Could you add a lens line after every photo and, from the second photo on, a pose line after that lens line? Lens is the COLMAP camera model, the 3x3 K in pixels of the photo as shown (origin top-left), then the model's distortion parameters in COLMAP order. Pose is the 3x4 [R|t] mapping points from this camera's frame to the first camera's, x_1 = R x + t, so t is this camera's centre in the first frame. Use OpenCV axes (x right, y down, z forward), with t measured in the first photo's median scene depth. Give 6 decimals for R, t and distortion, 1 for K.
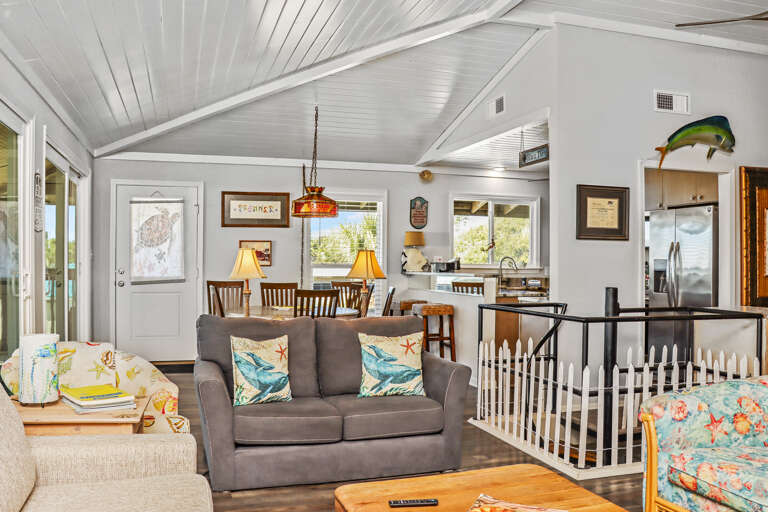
lens RADIAL K [[656.6, 0, 378.9], [0, 656.6, 262.2], [0, 0, 1]] dist [-0.117300, 0.084260]
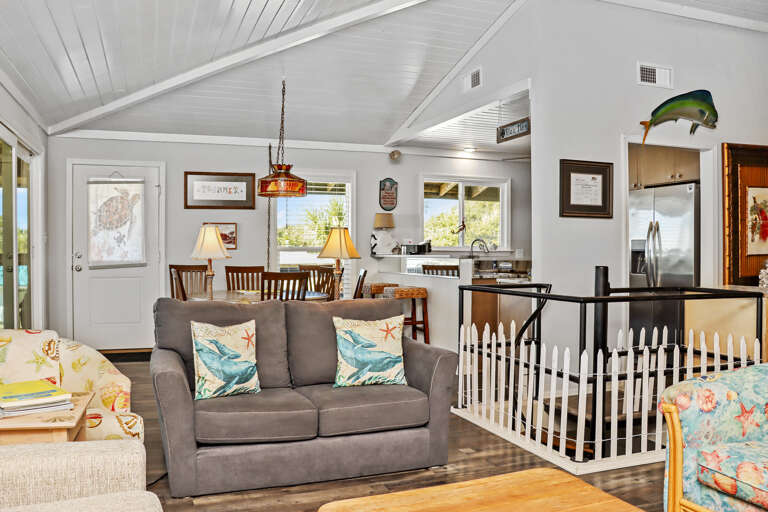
lens RADIAL K [[656.6, 0, 380.1], [0, 656.6, 251.1], [0, 0, 1]] dist [-0.117300, 0.084260]
pose [[0.998562, -0.004629, 0.053414, -0.008701], [0.004299, 0.999971, 0.006294, 0.006773], [-0.053442, -0.006055, 0.998553, 0.052643]]
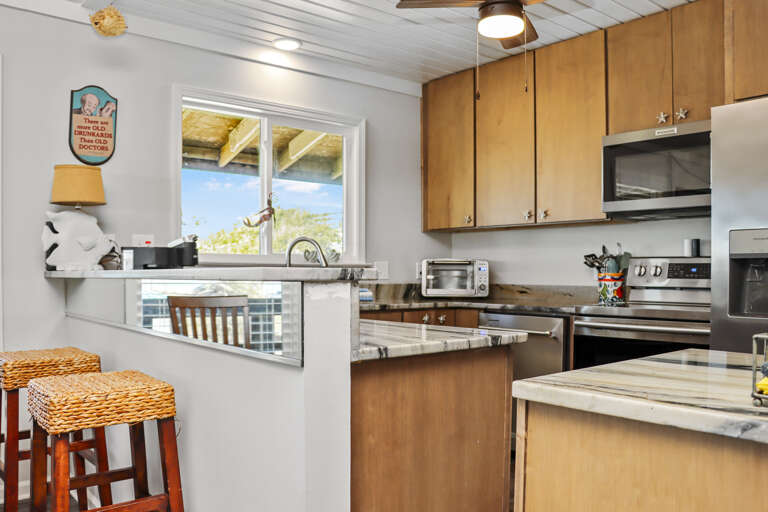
lens RADIAL K [[656.6, 0, 417.8], [0, 656.6, 271.2], [0, 0, 1]] dist [-0.117300, 0.084260]
pose [[0.904996, -0.000955, 0.425418, 0.148130], [-0.001931, 0.999978, 0.006354, 0.024451], [-0.425415, -0.006572, 0.904974, 1.111382]]
